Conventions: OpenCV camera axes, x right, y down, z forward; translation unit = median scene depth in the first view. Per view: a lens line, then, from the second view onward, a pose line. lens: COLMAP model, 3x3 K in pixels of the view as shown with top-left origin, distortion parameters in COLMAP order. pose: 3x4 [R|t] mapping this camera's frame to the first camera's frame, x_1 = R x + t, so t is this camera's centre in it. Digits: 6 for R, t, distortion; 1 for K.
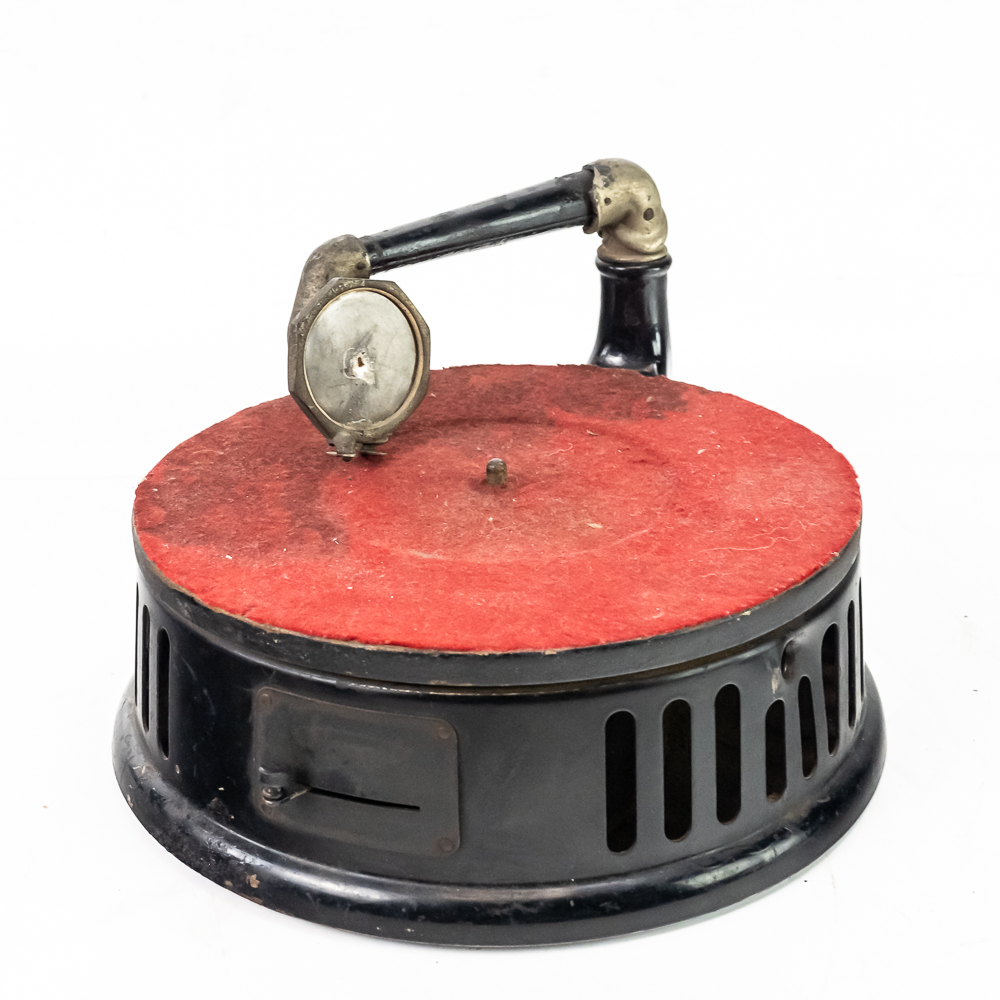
lens RADIAL K [[1800.5, 0, 500.0], [0, 1800.5, 500.0], [0, 0, 1]] dist [-0.007080, 0.120118]
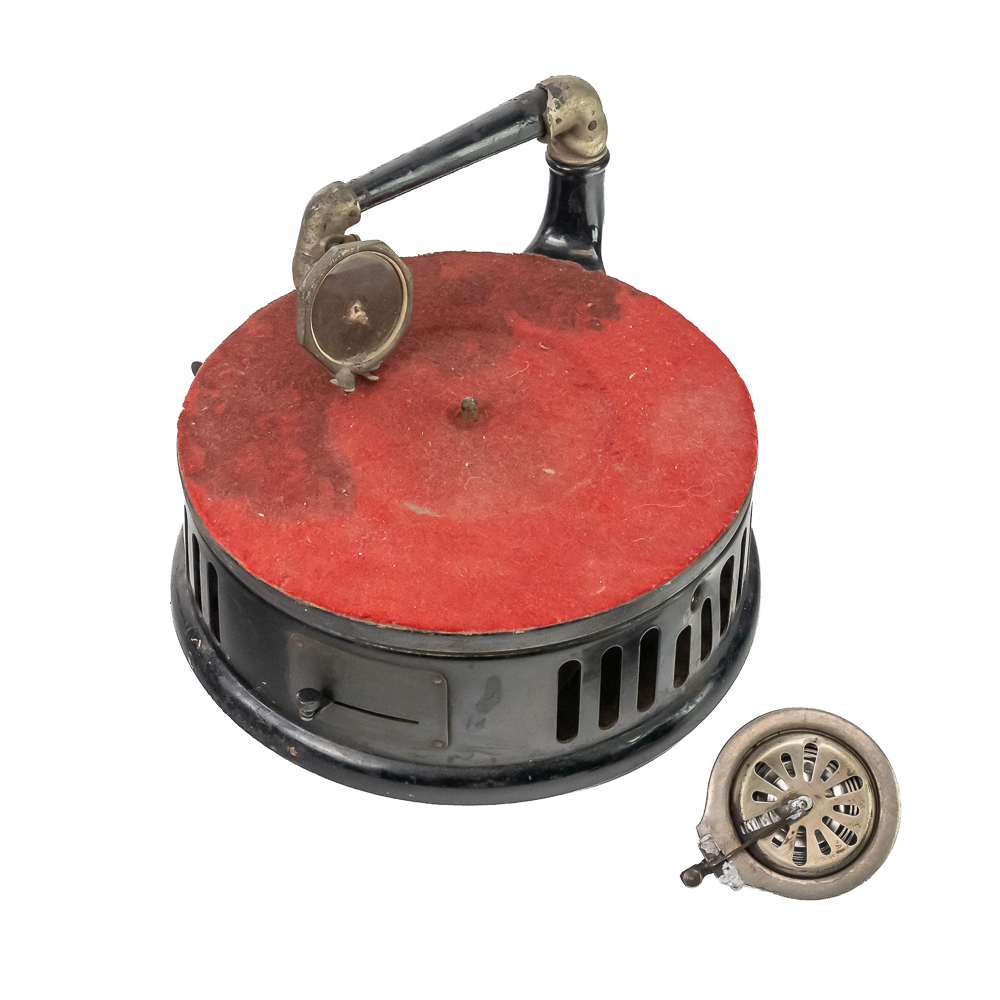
lens RADIAL K [[1441.9, 0, 517.0], [0, 1441.9, 501.9], [0, 0, 1]] dist [0.001310, 0.028327]
pose [[0.998049, -0.006051, 0.062147, -0.034762], [-0.016140, 0.936472, 0.350370, -0.336375], [-0.060319, -0.350689, 0.934547, 0.047827]]
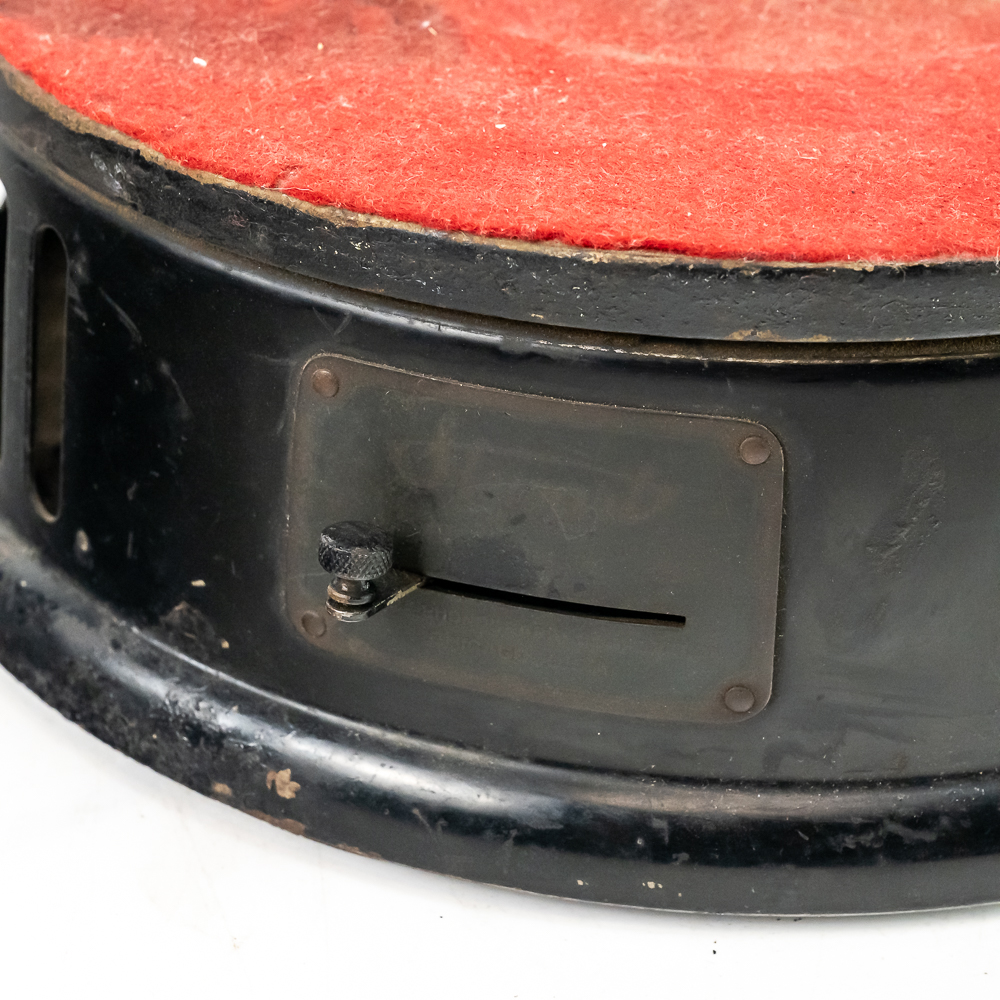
lens RADIAL K [[2859.6, 0, 500.0], [0, 2859.6, 500.0], [0, 0, 1]] dist [0.032730, 0.393131]
pose [[0.995730, -0.018360, 0.090465, -0.143879], [0.005143, 0.989533, 0.144214, 0.037397], [-0.092166, -0.143133, 0.985403, 0.292974]]
